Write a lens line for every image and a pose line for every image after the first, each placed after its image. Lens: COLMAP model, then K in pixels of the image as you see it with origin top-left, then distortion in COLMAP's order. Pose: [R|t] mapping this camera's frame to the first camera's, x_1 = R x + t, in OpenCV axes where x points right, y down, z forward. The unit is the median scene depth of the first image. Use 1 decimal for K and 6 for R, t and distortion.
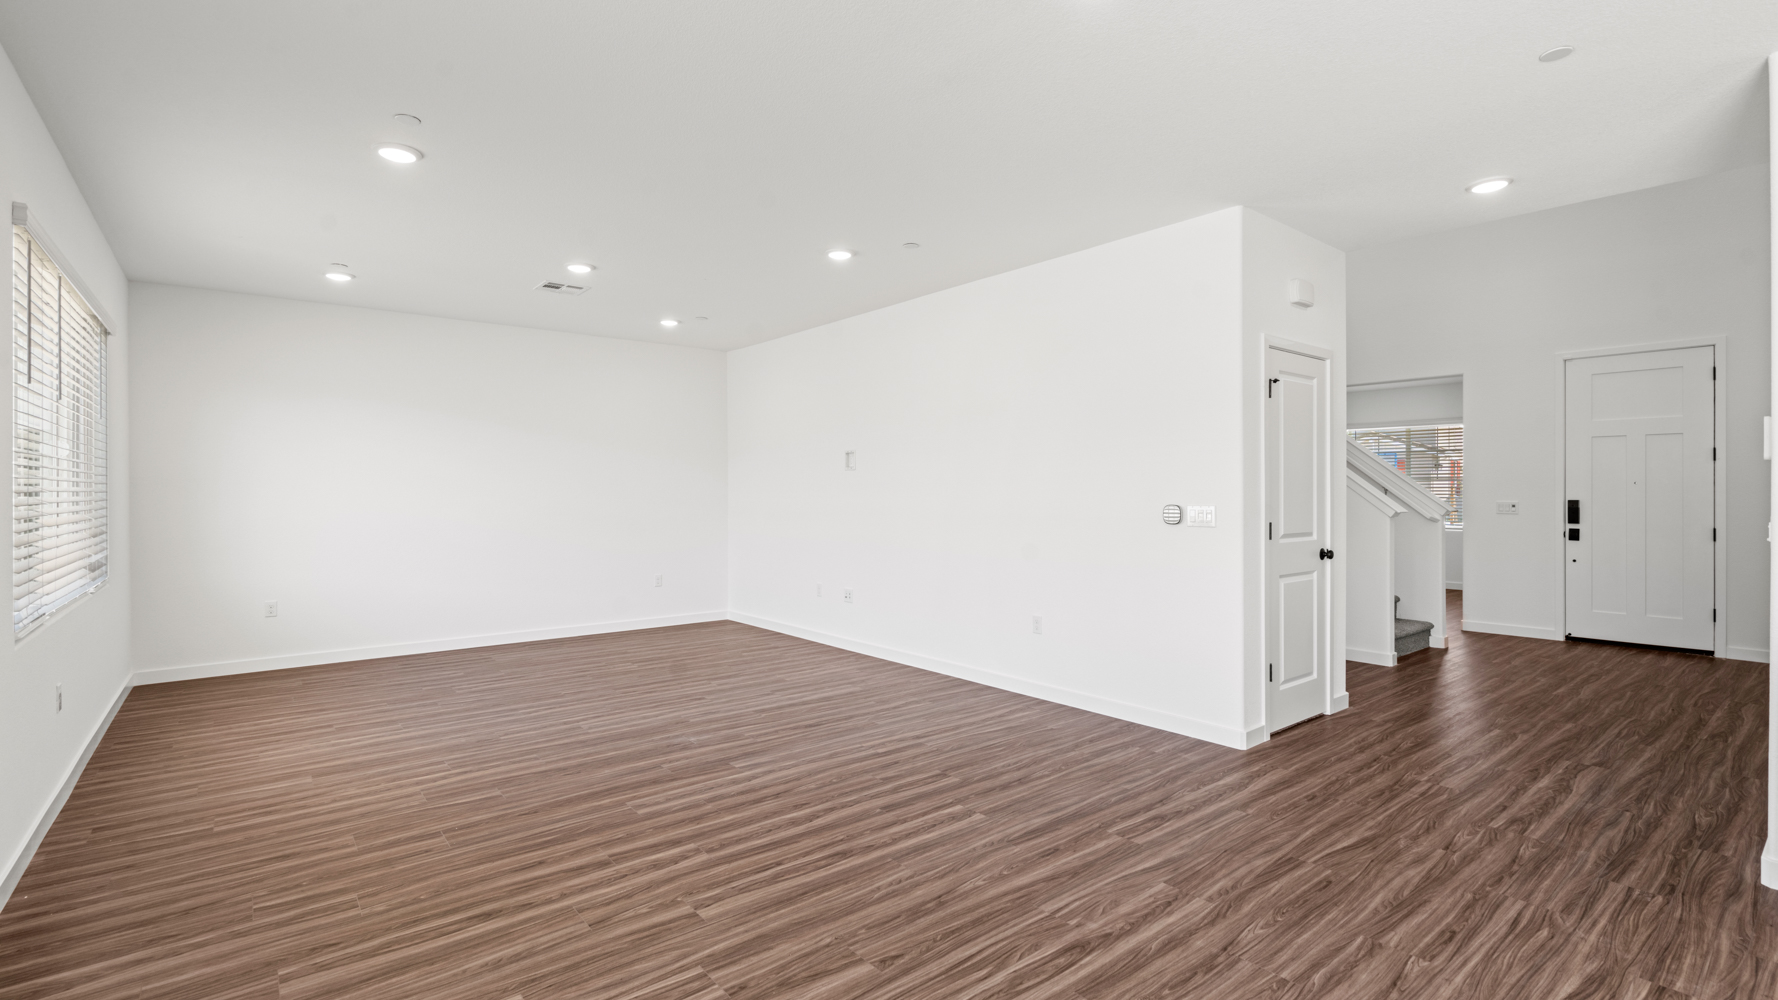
lens RADIAL K [[794.1, 0, 889.0], [0, 794.1, 500.0], [0, 0, 1]] dist [0.001065, 0.000688]
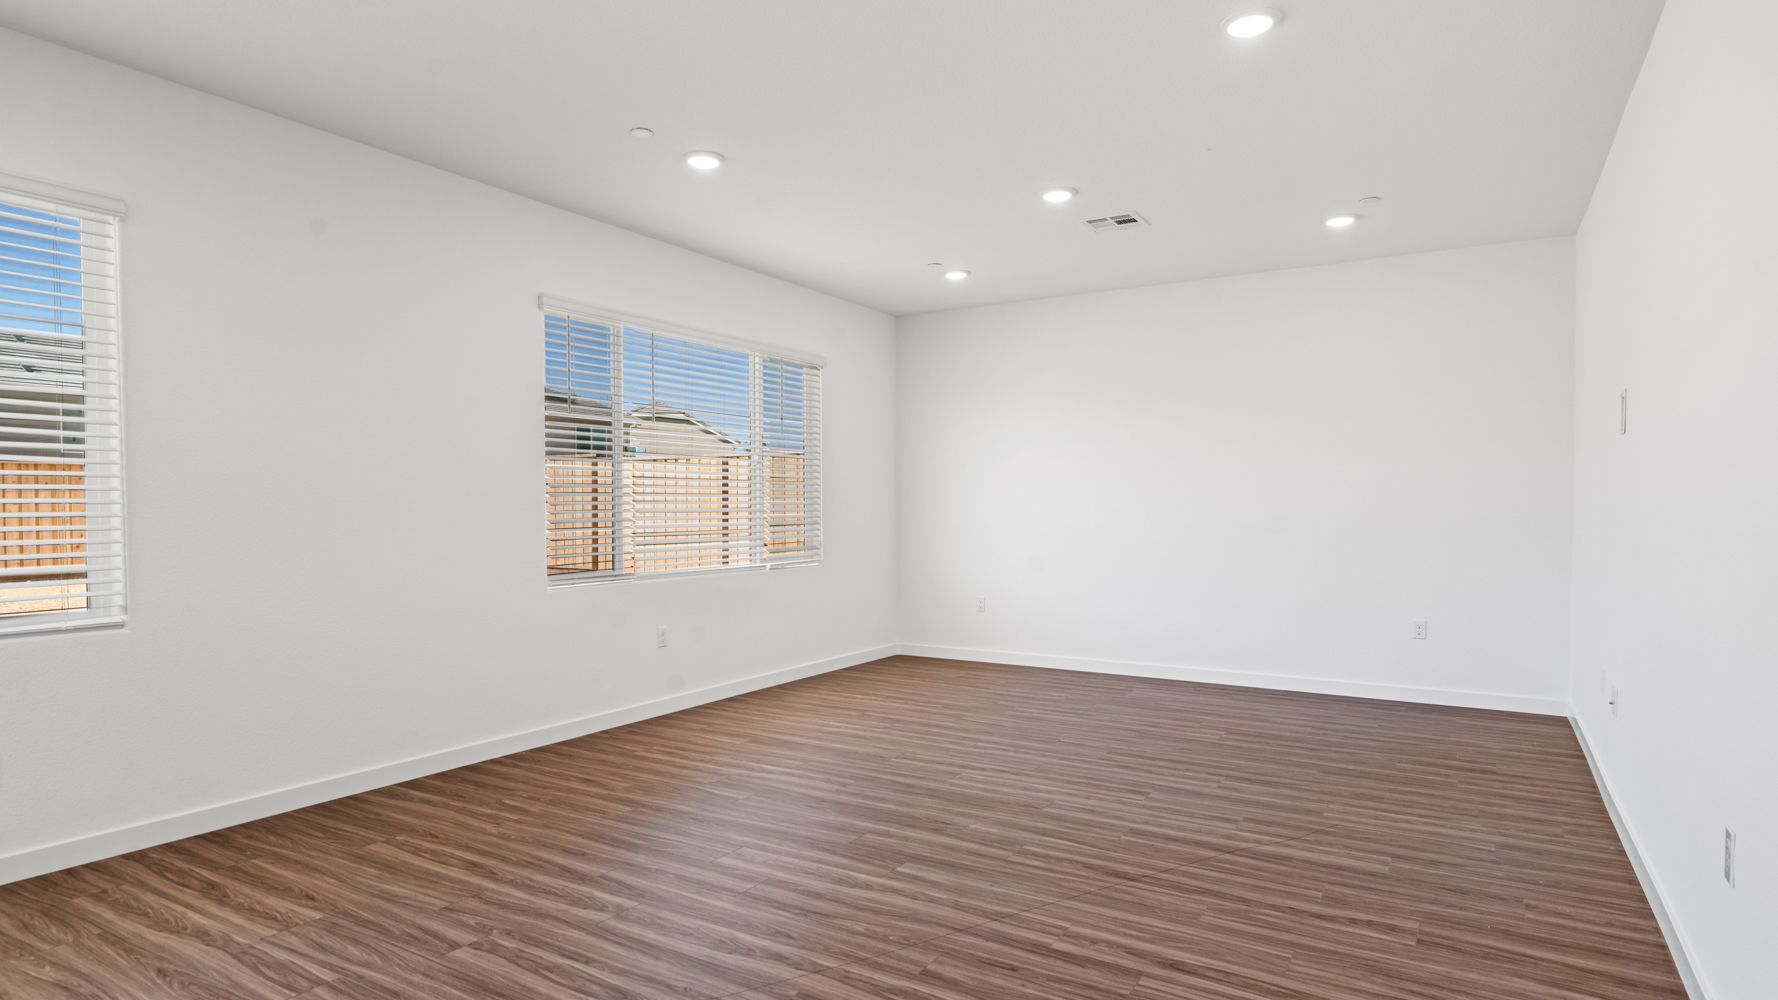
lens RADIAL K [[973.5, 0, 889.0], [0, 973.5, 500.0], [0, 0, 1]] dist [0.001816, 0.001303]
pose [[0.338675, -0.004739, -0.940891, 0.700956], [-0.009549, 0.999919, -0.008473, 0.023310], [0.940855, 0.011854, 0.338603, 0.808706]]
